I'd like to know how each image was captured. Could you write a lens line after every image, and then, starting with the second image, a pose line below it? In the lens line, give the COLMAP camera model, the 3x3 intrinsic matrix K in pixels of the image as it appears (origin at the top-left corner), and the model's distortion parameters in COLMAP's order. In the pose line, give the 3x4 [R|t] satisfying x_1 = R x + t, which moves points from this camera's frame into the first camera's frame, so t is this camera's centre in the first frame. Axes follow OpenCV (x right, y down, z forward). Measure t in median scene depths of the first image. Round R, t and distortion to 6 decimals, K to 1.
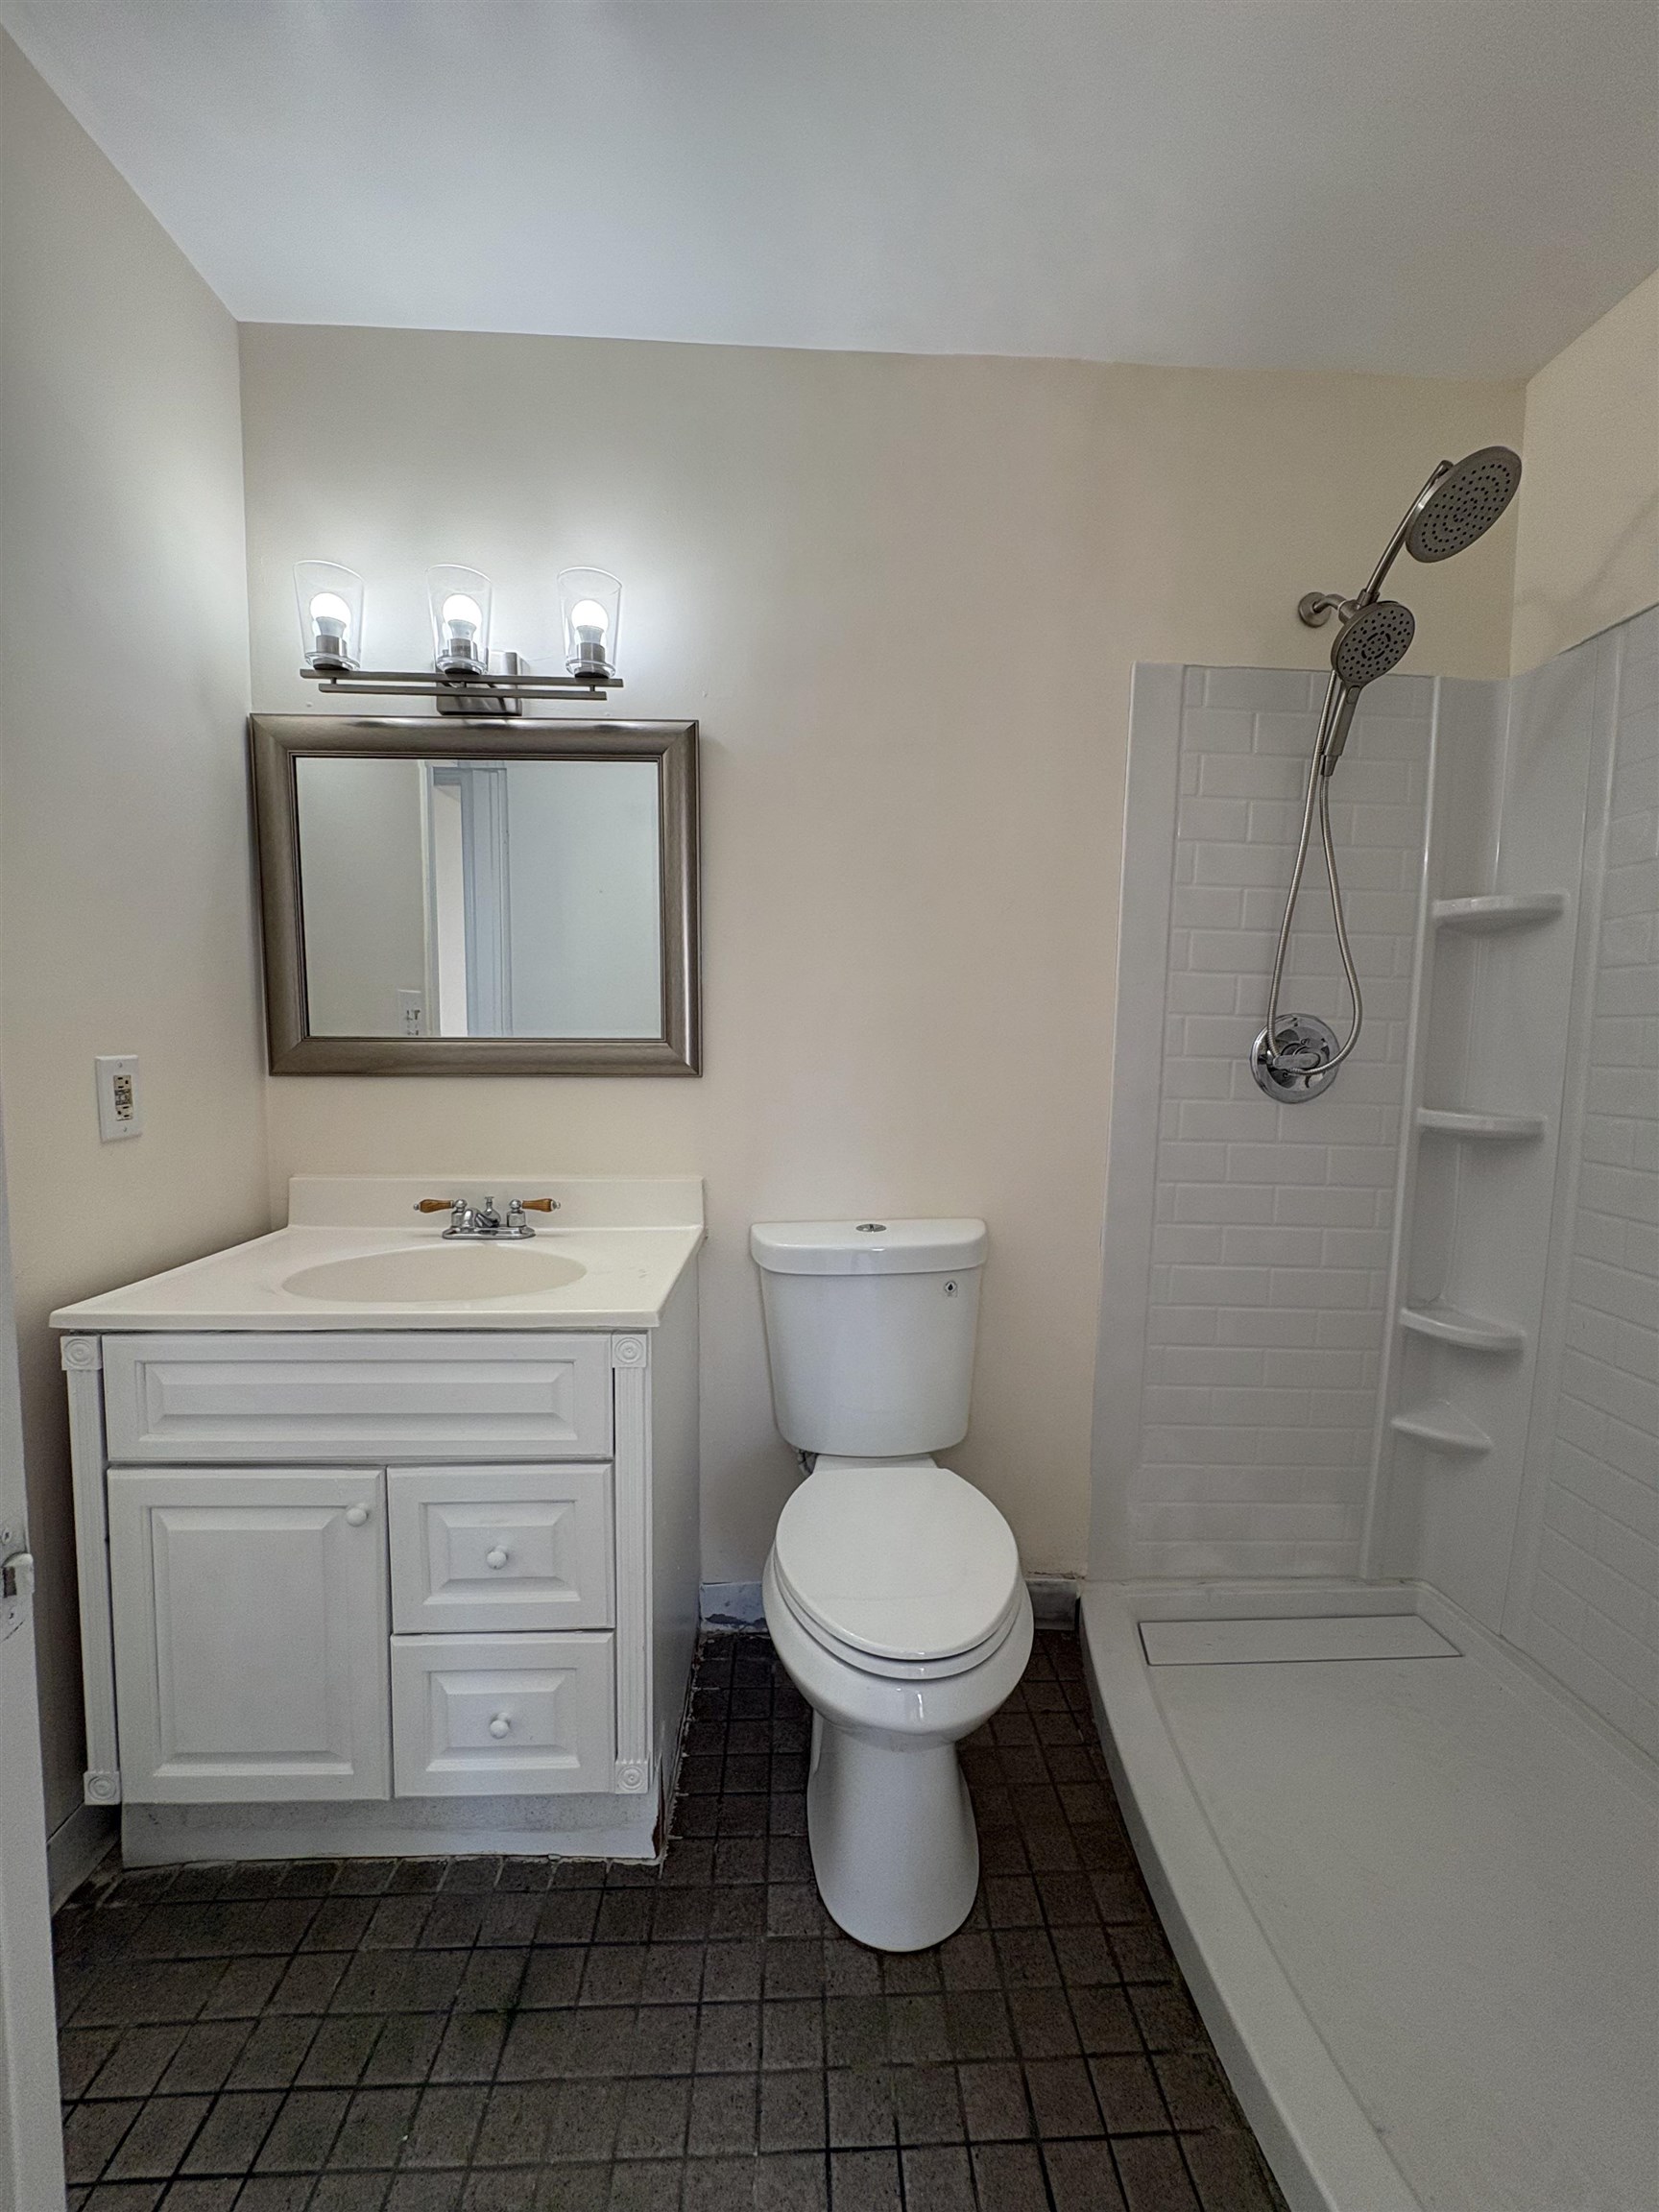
lens RADIAL K [[886.4, 0, 829.5], [0, 886.4, 1106.0], [0, 0, 1]] dist [0.000885, 0.001492]
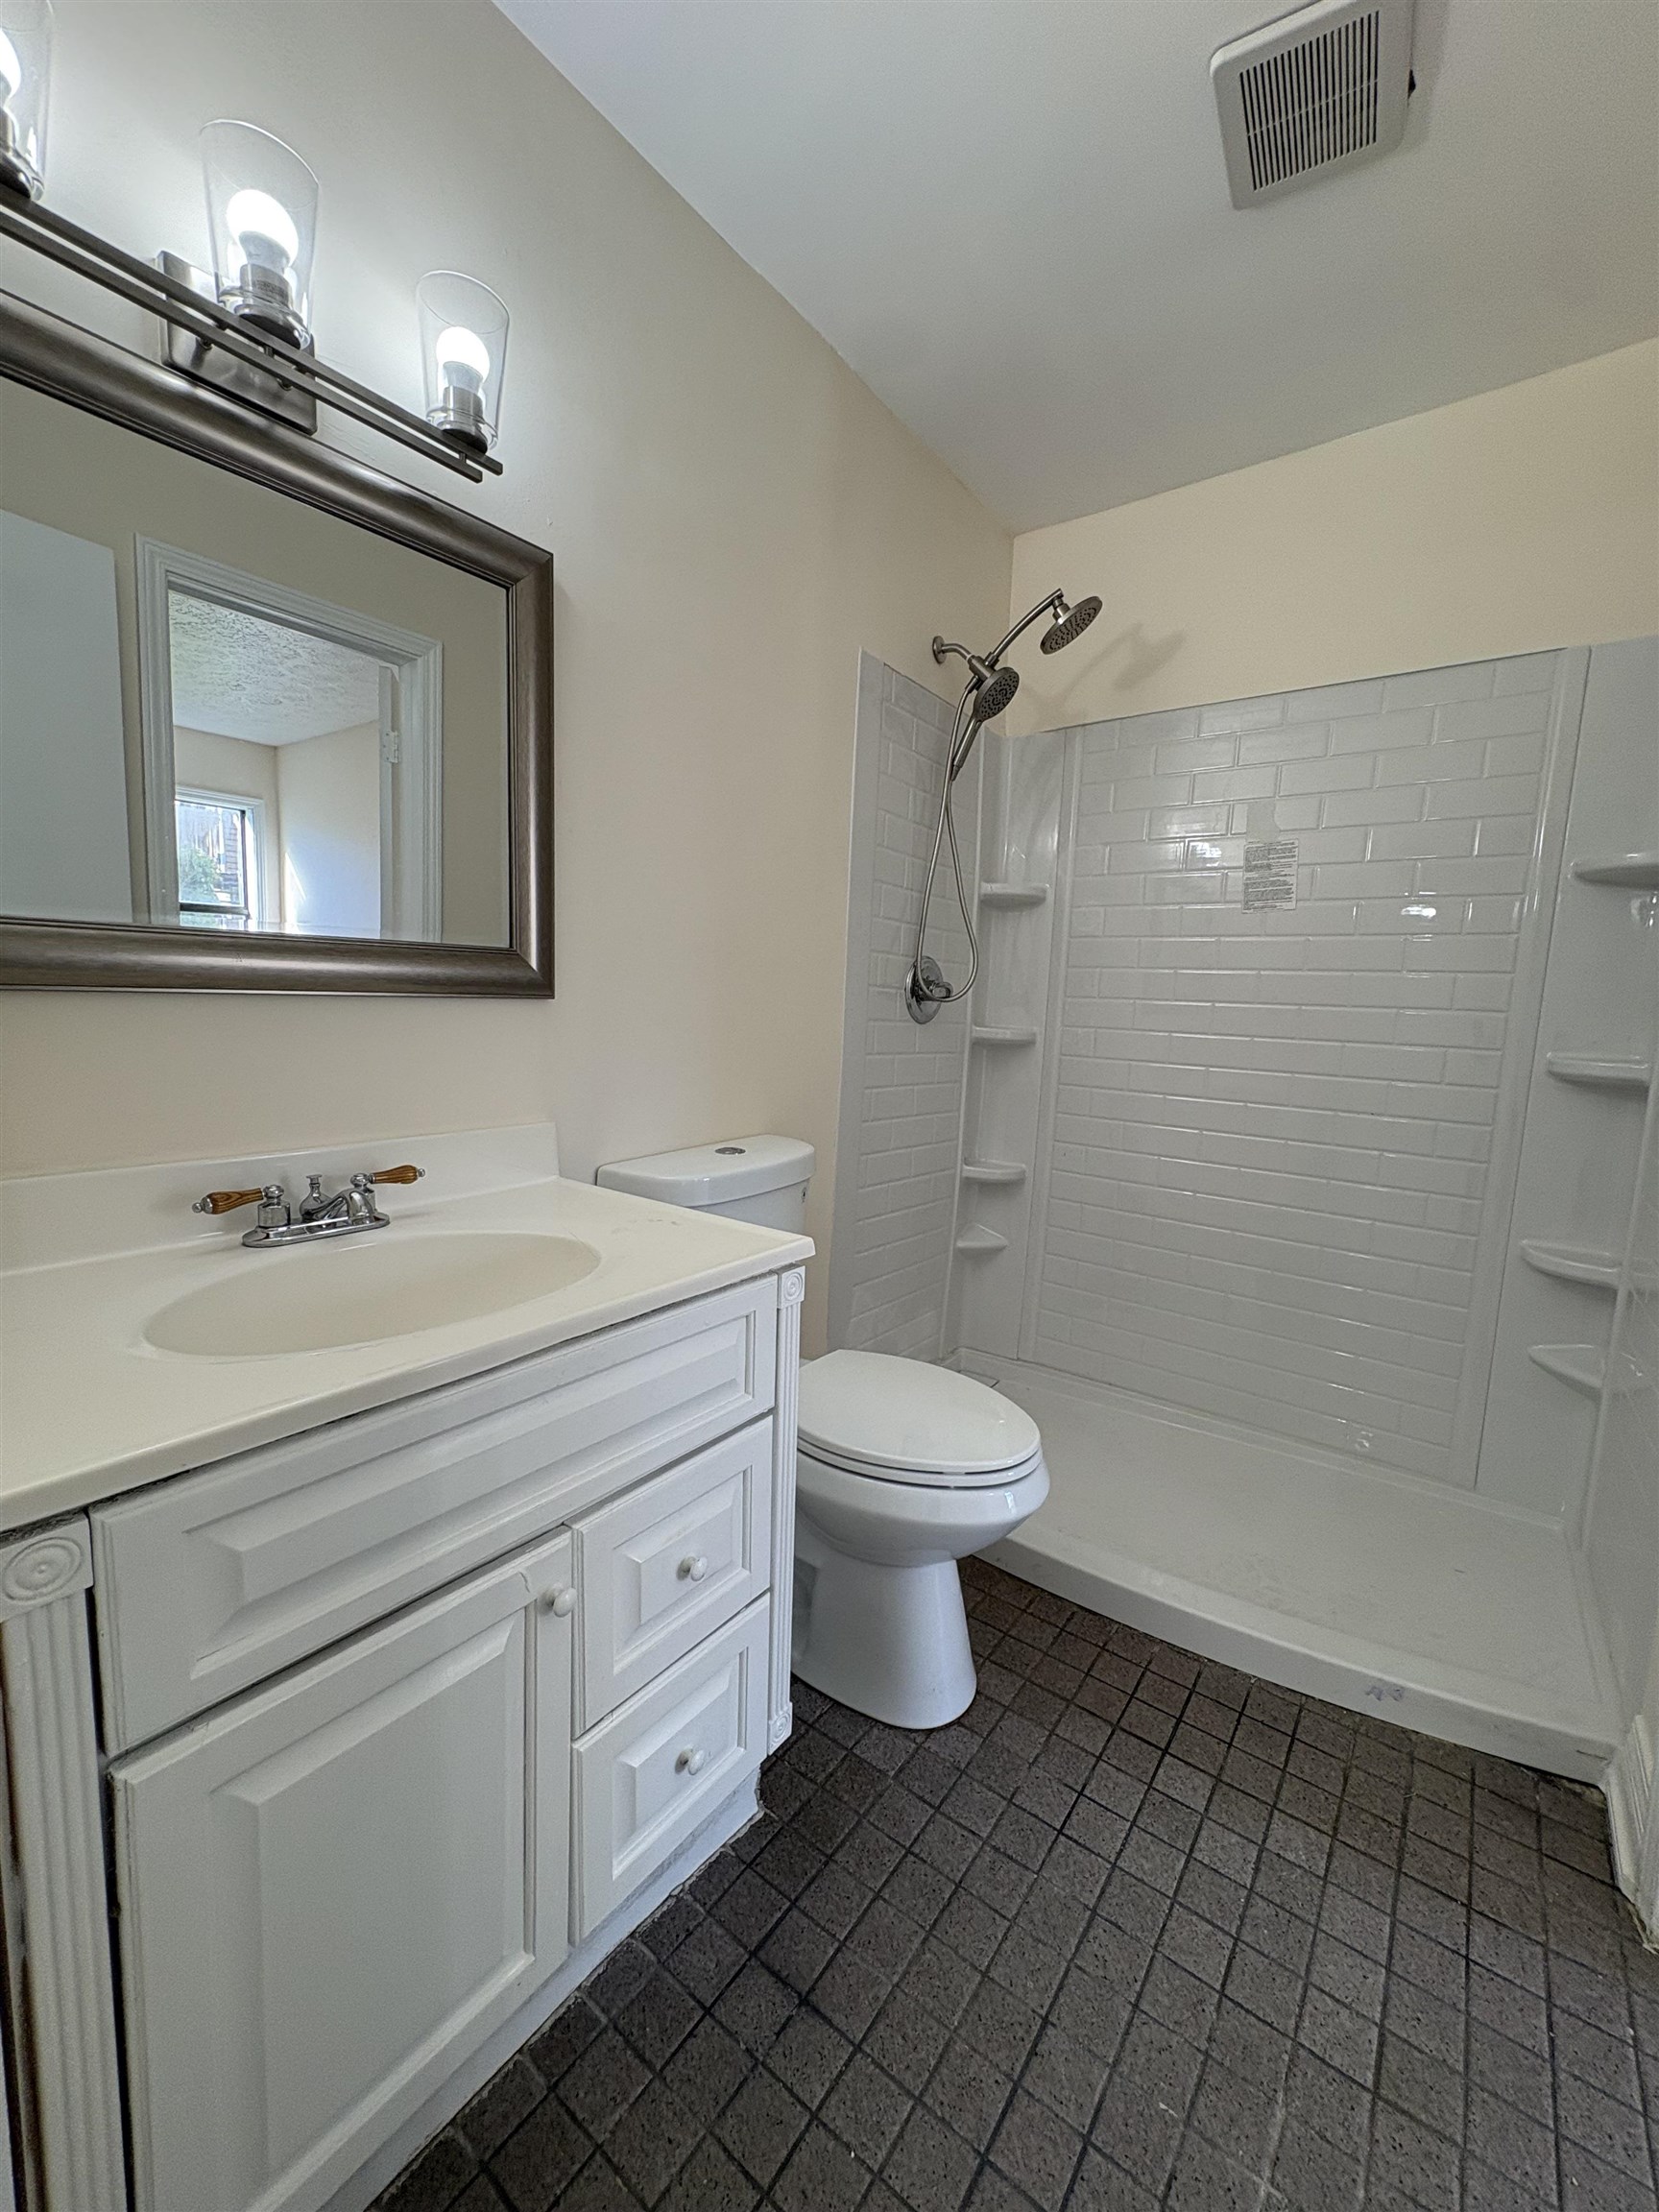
lens RADIAL K [[886.4, 0, 829.5], [0, 886.4, 1106.0], [0, 0, 1]] dist [0.000885, 0.001492]
pose [[0.631521, -0.082967, 0.770907, -0.853689], [0.031860, 0.996196, 0.081113, 0.011592], [-0.774704, -0.026663, 0.631762, 0.364748]]
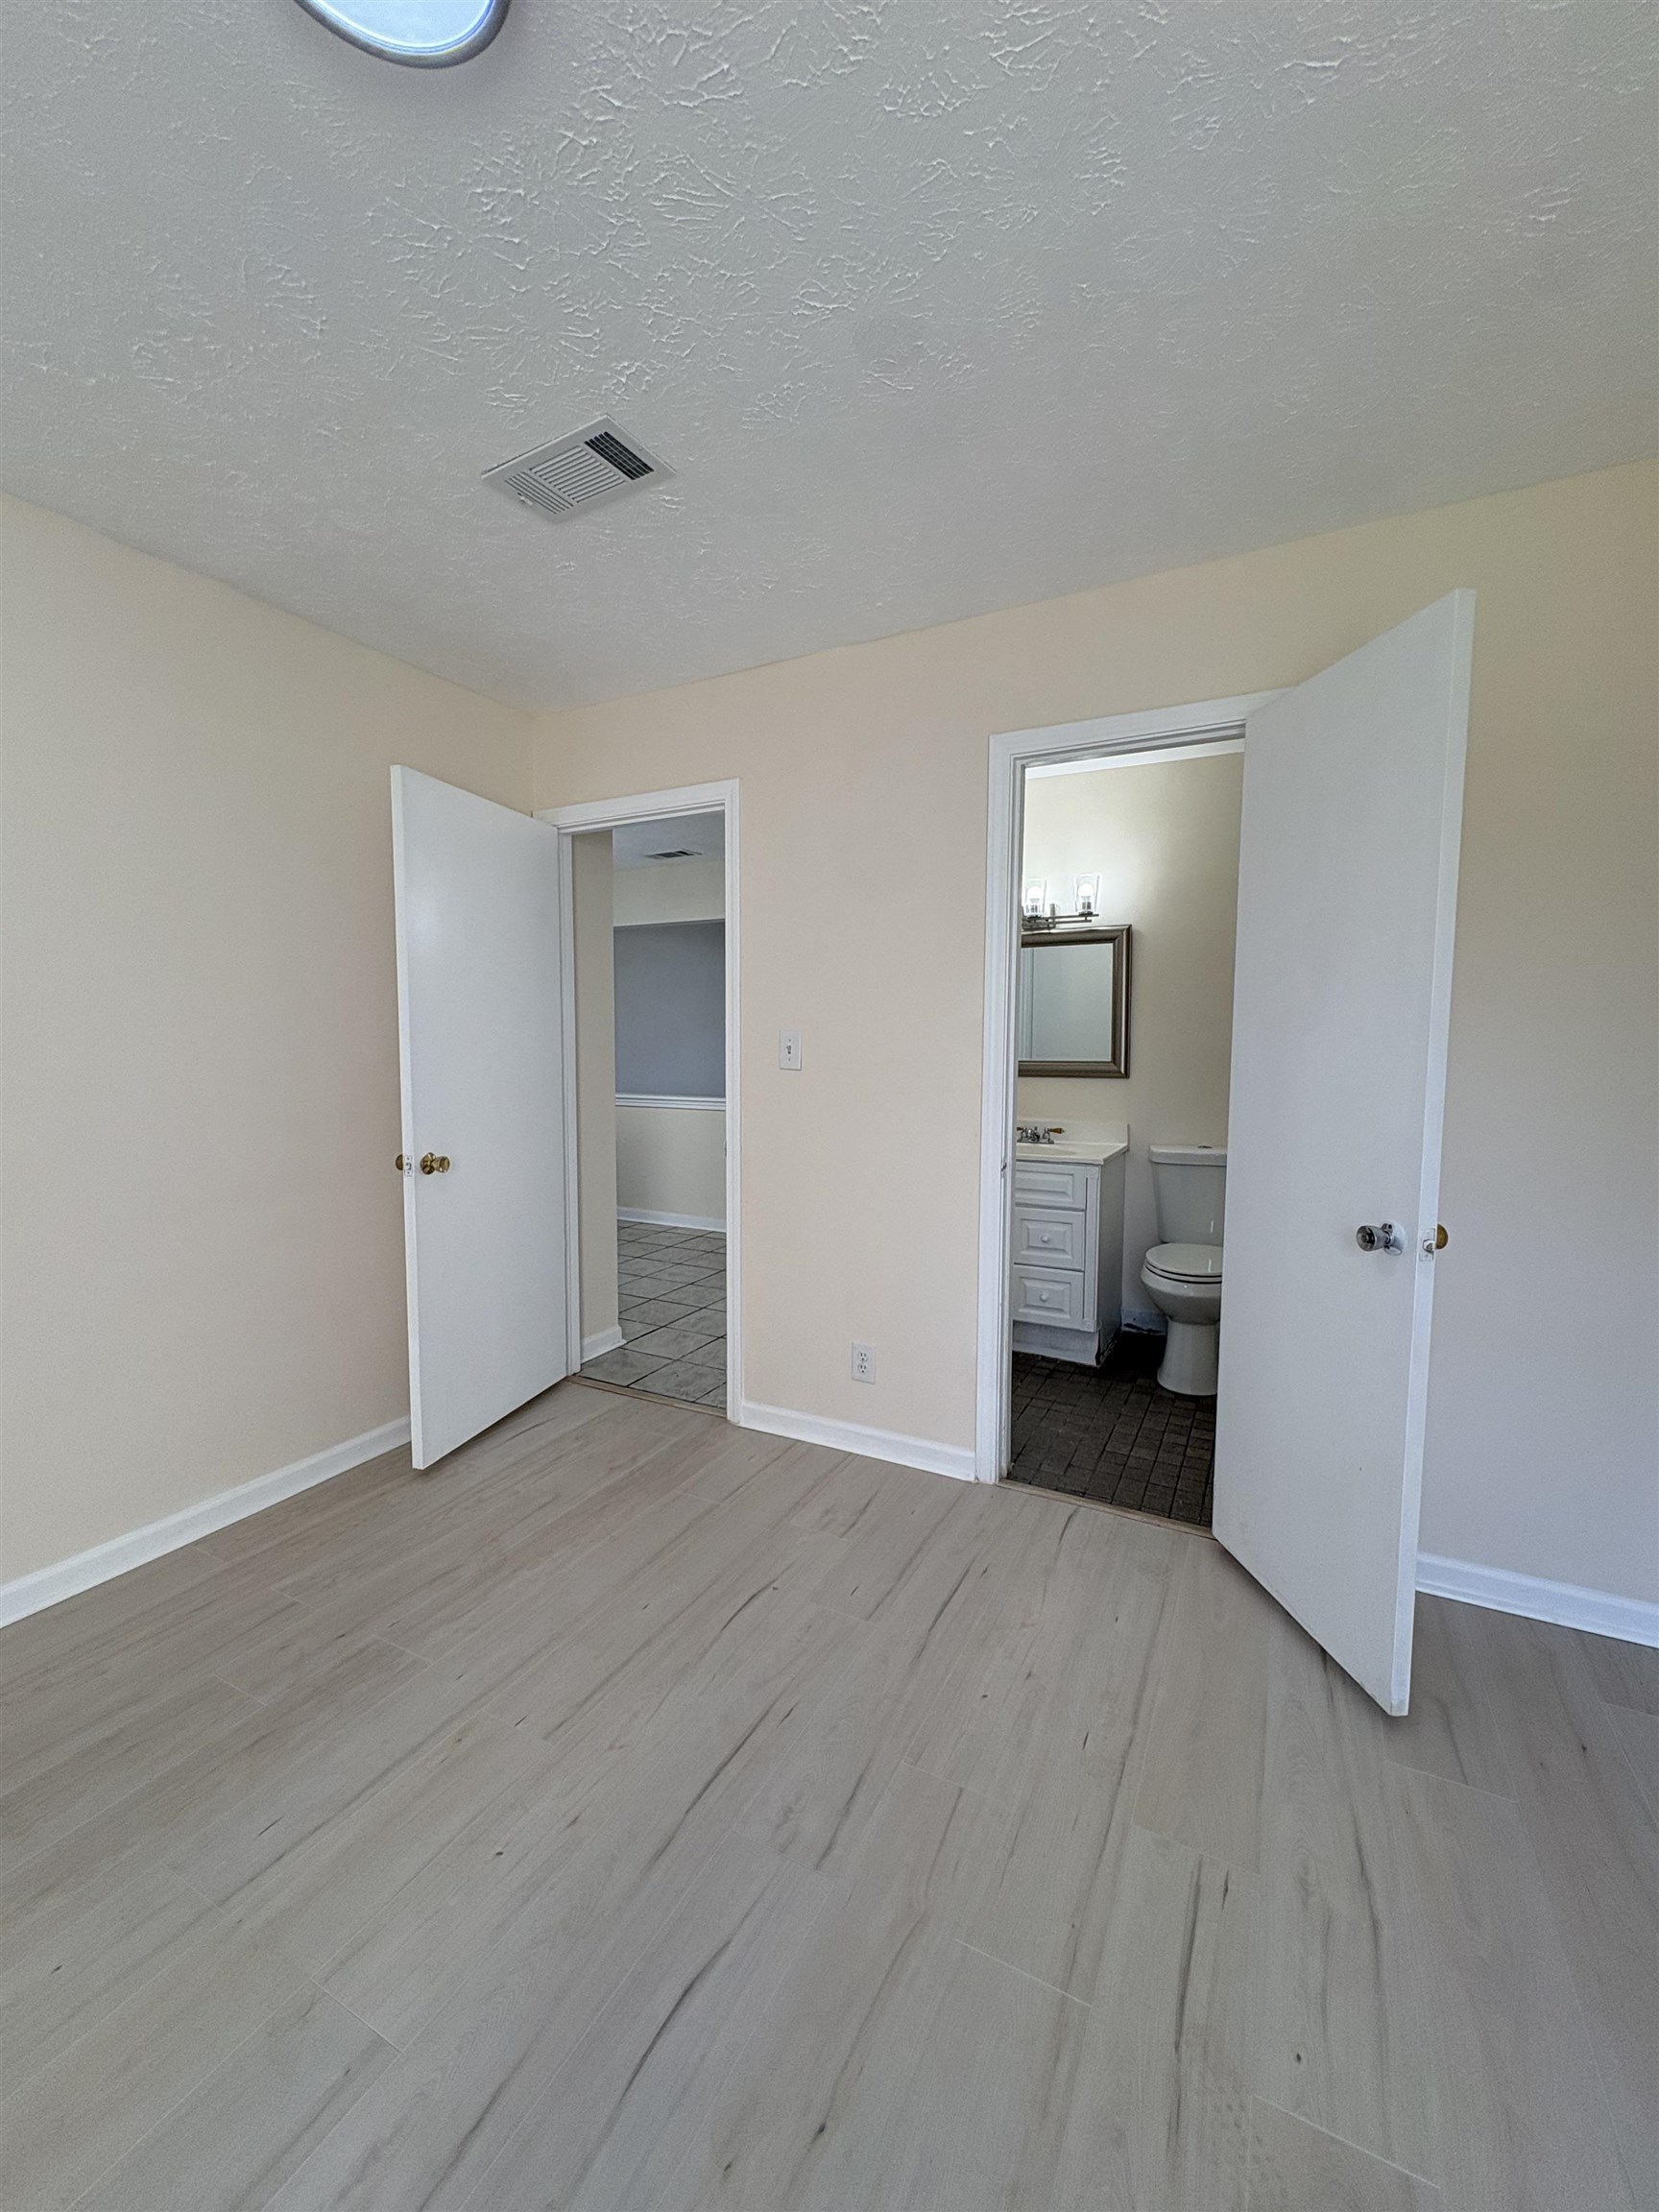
lens RADIAL K [[864.7, 0, 829.5], [0, 864.7, 1106.0], [0, 0, 1]] dist [0.020850, 0.000163]
pose [[0.864516, 0.029008, -0.501767, 0.421404], [-0.032930, 0.999457, 0.001045, 0.081907], [0.501525, 0.015620, 0.865002, -1.776016]]
